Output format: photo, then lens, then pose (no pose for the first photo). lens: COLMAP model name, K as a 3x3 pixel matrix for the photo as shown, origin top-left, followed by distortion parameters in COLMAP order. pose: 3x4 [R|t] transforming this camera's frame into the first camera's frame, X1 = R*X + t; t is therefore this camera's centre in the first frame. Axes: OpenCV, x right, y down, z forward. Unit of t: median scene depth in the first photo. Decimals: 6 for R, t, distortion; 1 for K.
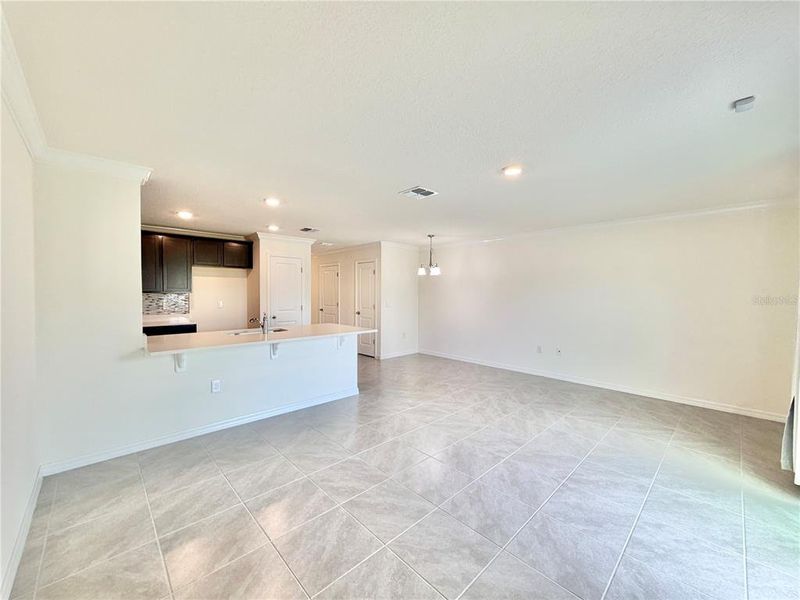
lens RADIAL K [[319.6, 0, 397.6], [0, 319.6, 299.2], [0, 0, 1]] dist [-0.000665, -0.000015]
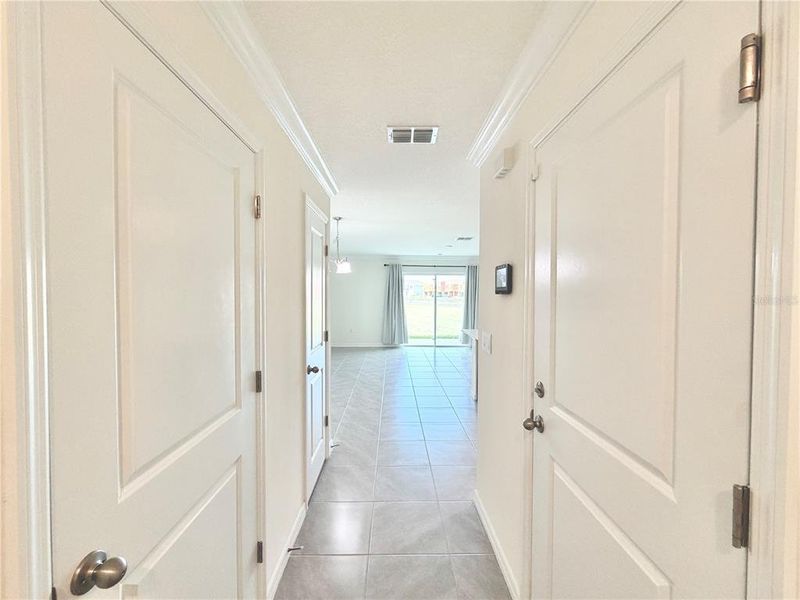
lens RADIAL K [[320.5, 0, 397.7], [0, 320.5, 299.3], [0, 0, 1]] dist [-0.000988, -0.000056]
pose [[-0.737276, -0.017866, 0.675356, -0.687778], [0.010601, 0.999221, 0.038006, -0.056577], [-0.675509, 0.035180, -0.736512, 2.043363]]
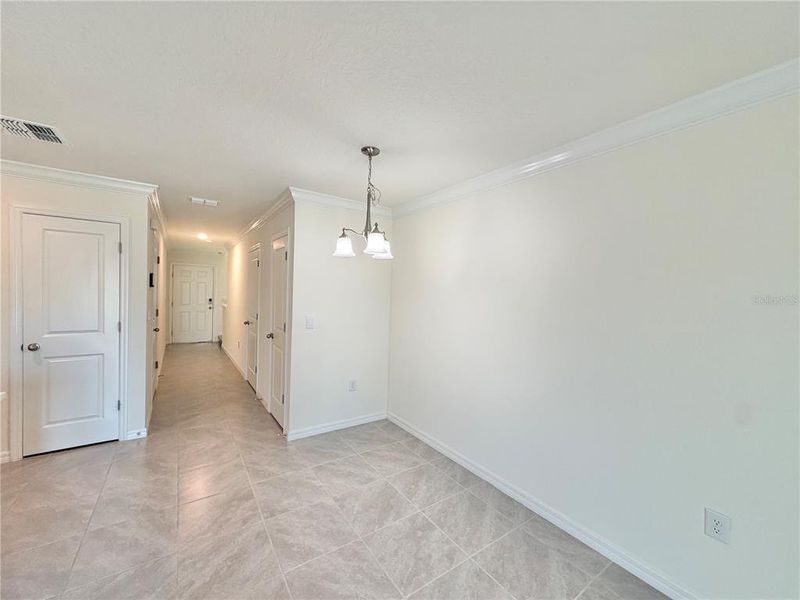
lens RADIAL K [[320.5, 0, 397.7], [0, 320.5, 299.3], [0, 0, 1]] dist [-0.000988, -0.000056]
pose [[0.986698, 0.025612, -0.160535, 0.282702], [-0.026135, 0.999658, -0.001149, -0.037249], [0.160451, 0.005329, 0.987029, 0.900870]]
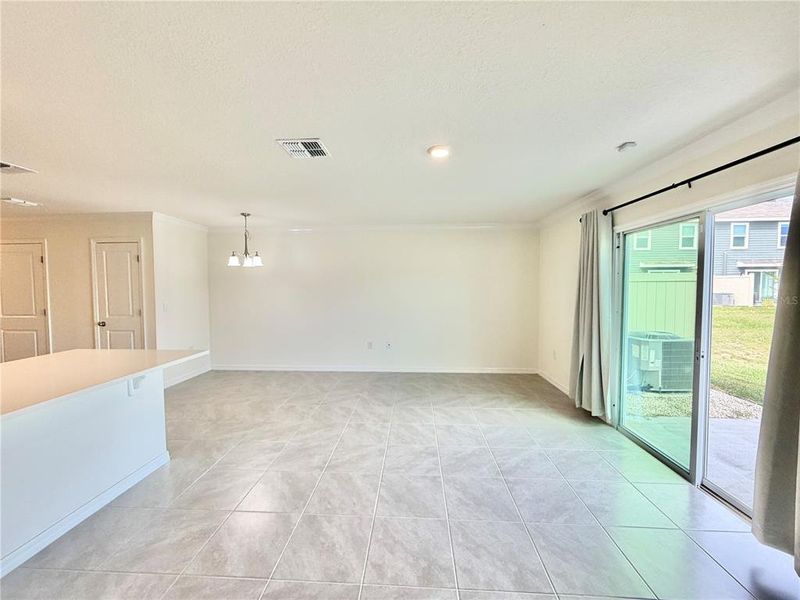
lens RADIAL K [[320.5, 0, 397.7], [0, 320.5, 299.3], [0, 0, 1]] dist [-0.000988, -0.000056]
pose [[0.728542, -0.035267, 0.684092, -0.224721], [0.022388, 0.999366, 0.027678, -0.015276], [-0.684635, -0.004849, 0.728870, 0.282752]]
